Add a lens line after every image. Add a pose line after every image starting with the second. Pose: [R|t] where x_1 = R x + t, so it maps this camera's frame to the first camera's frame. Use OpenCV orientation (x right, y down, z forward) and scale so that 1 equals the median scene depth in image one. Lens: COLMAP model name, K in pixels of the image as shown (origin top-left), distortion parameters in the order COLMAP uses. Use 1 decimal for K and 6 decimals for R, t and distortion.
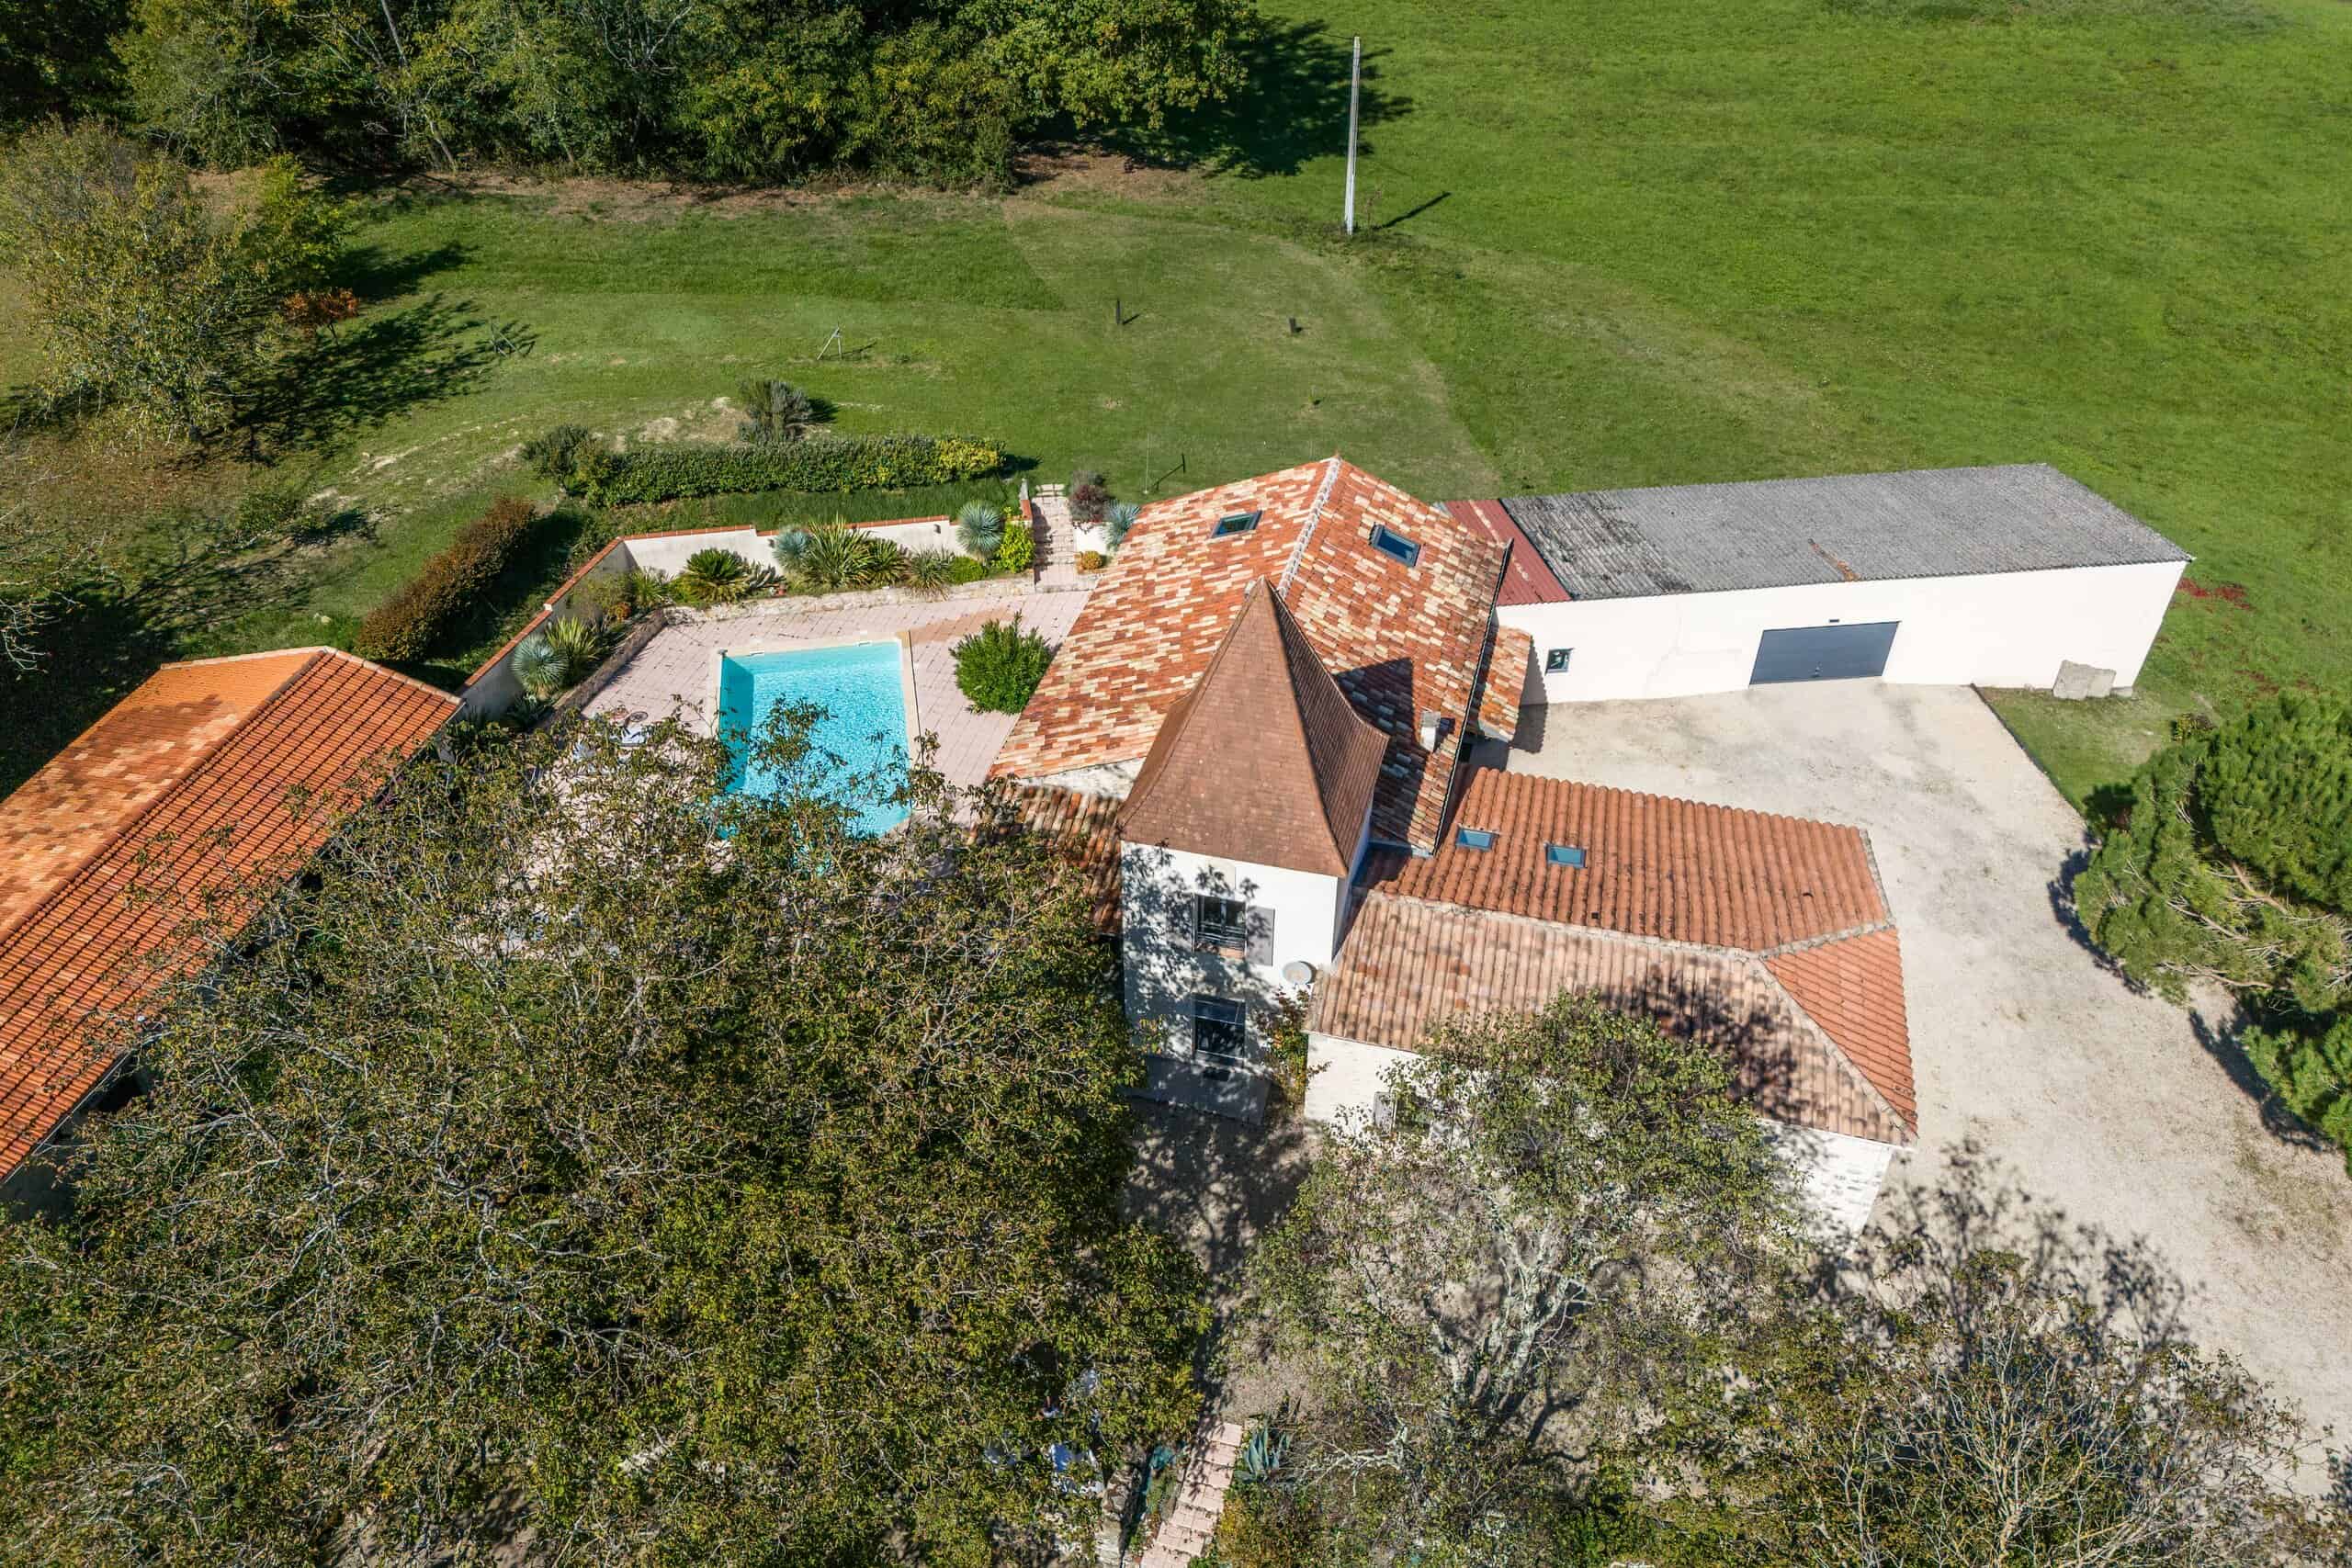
lens RADIAL K [[1740.7, 0, 1191.6], [0, 1740.7, 767.4], [0, 0, 1]] dist [0.048086, -0.038132]
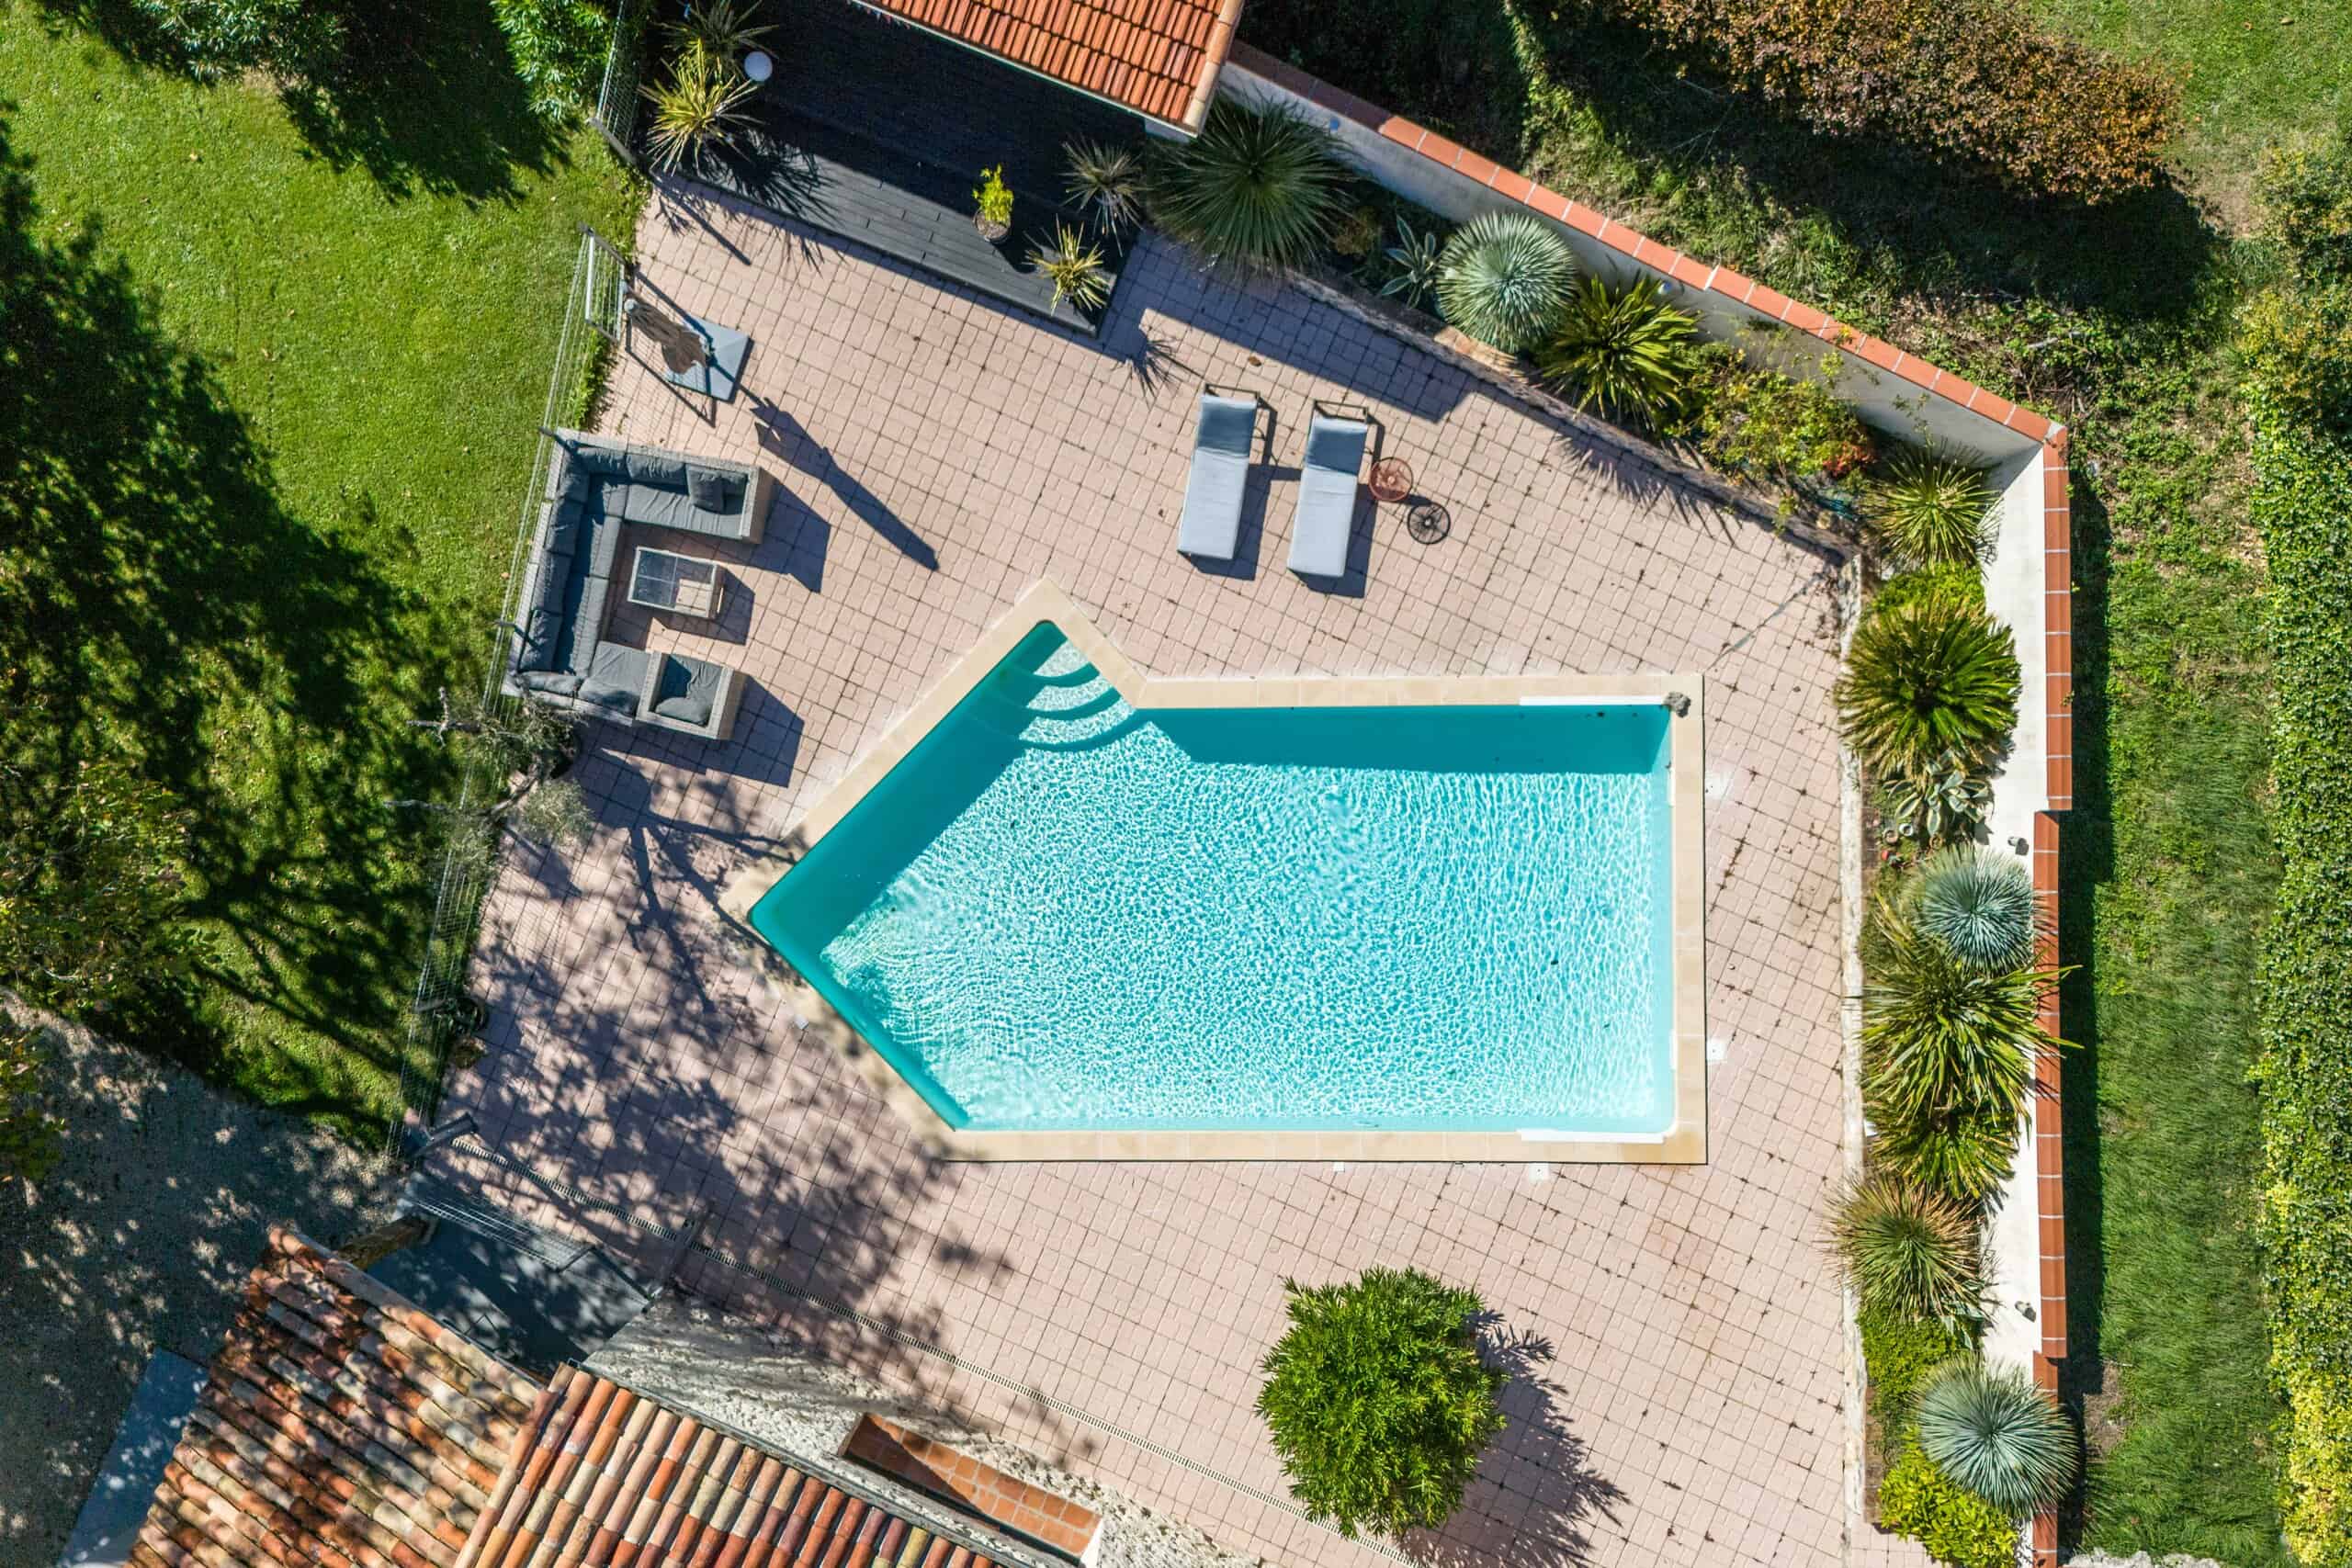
lens RADIAL K [[1740.7, 0, 1191.8], [0, 1740.7, 799.0], [0, 0, 1]] dist [0.048086, -0.038132]
pose [[-0.165574, 0.985845, 0.026367, -0.193112], [-0.582376, -0.119317, 0.804115, -0.262240], [0.795879, 0.117785, 0.593888, 0.543284]]
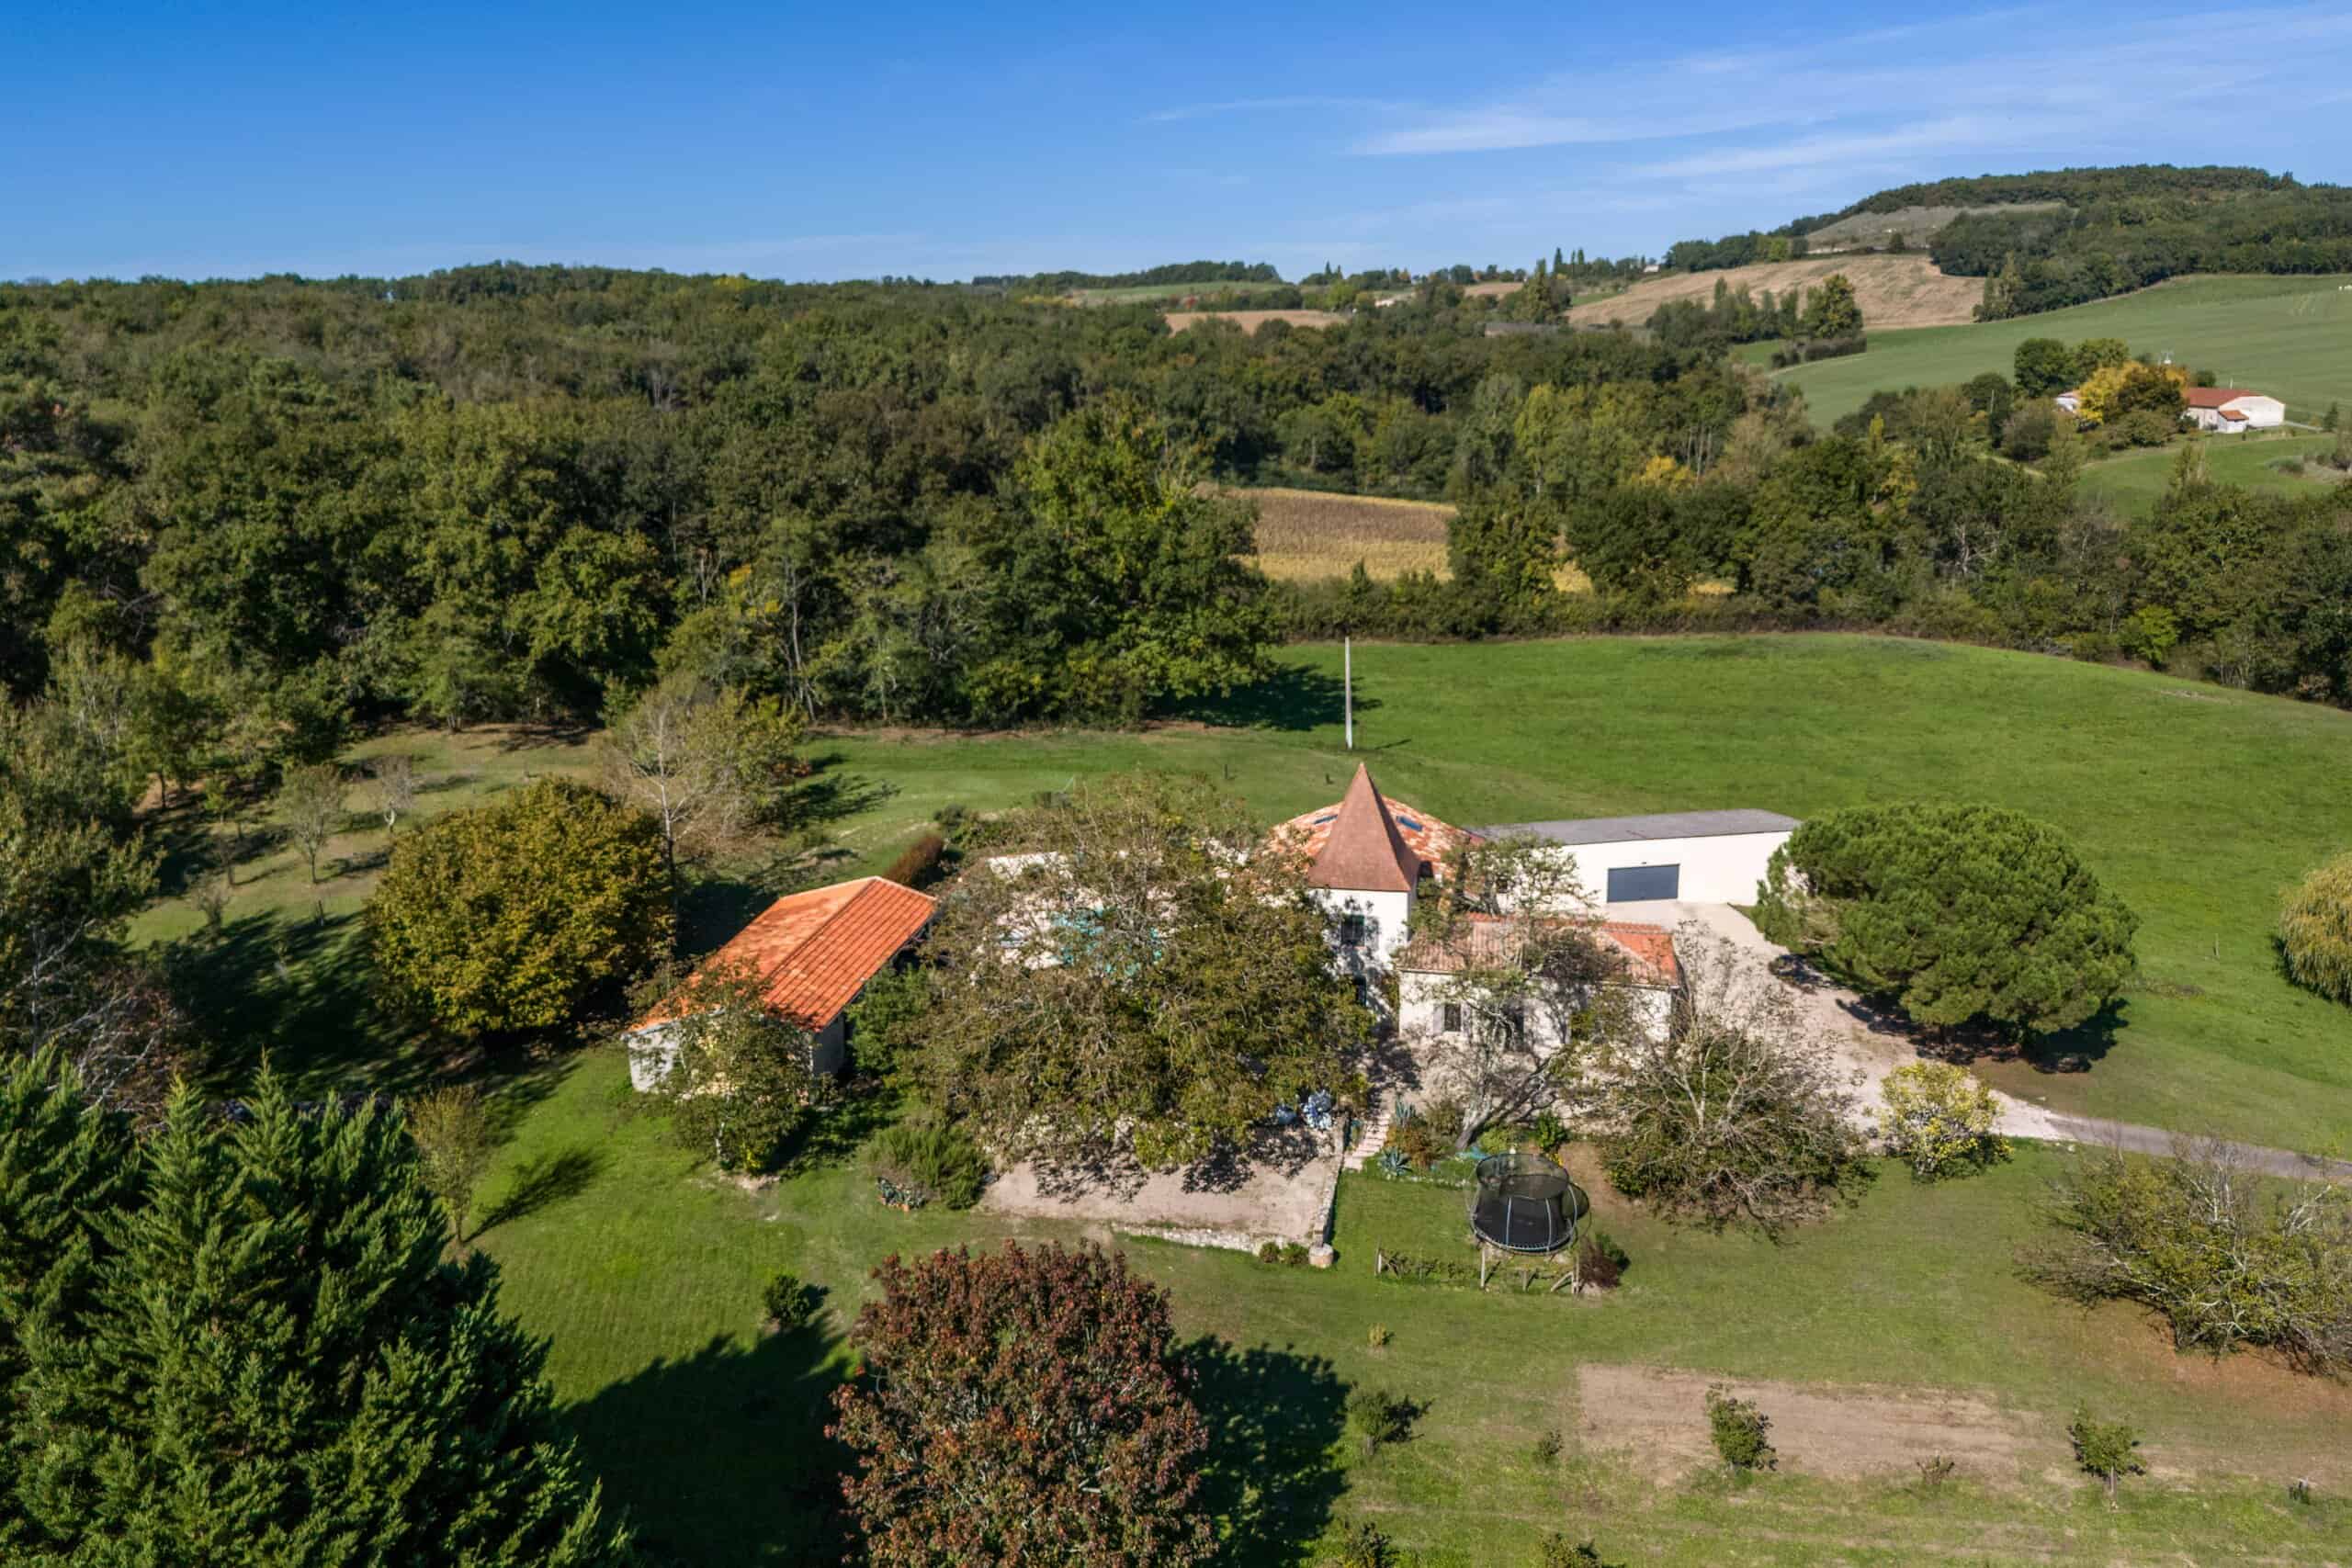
lens RADIAL K [[1740.7, 0, 1168.3], [0, 1740.7, 791.4], [0, 0, 1]] dist [0.048086, -0.038132]
pose [[0.999152, -0.031892, 0.026053, -0.147217], [0.039436, 0.923193, -0.382308, 0.415750], [-0.011859, 0.383011, 0.923667, -0.583322]]
